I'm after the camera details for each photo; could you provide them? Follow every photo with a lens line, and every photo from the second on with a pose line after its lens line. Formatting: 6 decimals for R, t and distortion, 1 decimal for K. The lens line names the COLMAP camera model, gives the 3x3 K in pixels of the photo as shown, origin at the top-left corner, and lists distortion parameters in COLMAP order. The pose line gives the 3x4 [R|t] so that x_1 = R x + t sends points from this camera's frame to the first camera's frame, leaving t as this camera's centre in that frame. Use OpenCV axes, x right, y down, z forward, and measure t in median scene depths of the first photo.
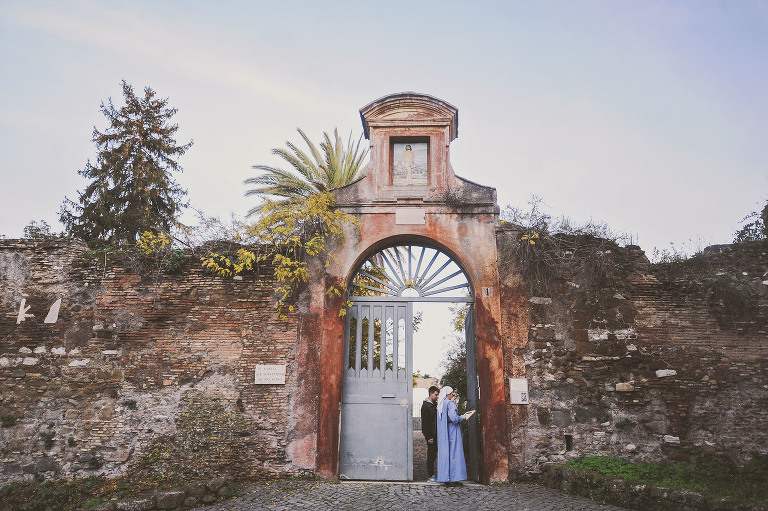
lens RADIAL K [[523.0, 0, 387.1], [0, 523.0, 257.1], [0, 0, 1]] dist [-0.003467, 0.009921]
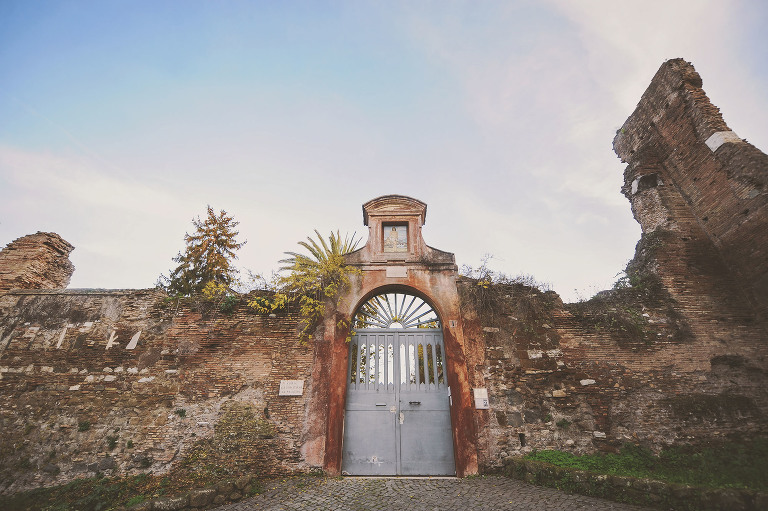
lens RADIAL K [[305.7, 0, 380.5], [0, 305.7, 250.5], [0, 0, 1]] dist [-0.013122, -0.001327]
pose [[0.997265, 0.026645, 0.068943, -0.061300], [-0.010676, 0.974906, -0.222360, 0.054381], [-0.073138, 0.221016, 0.972524, 0.152112]]
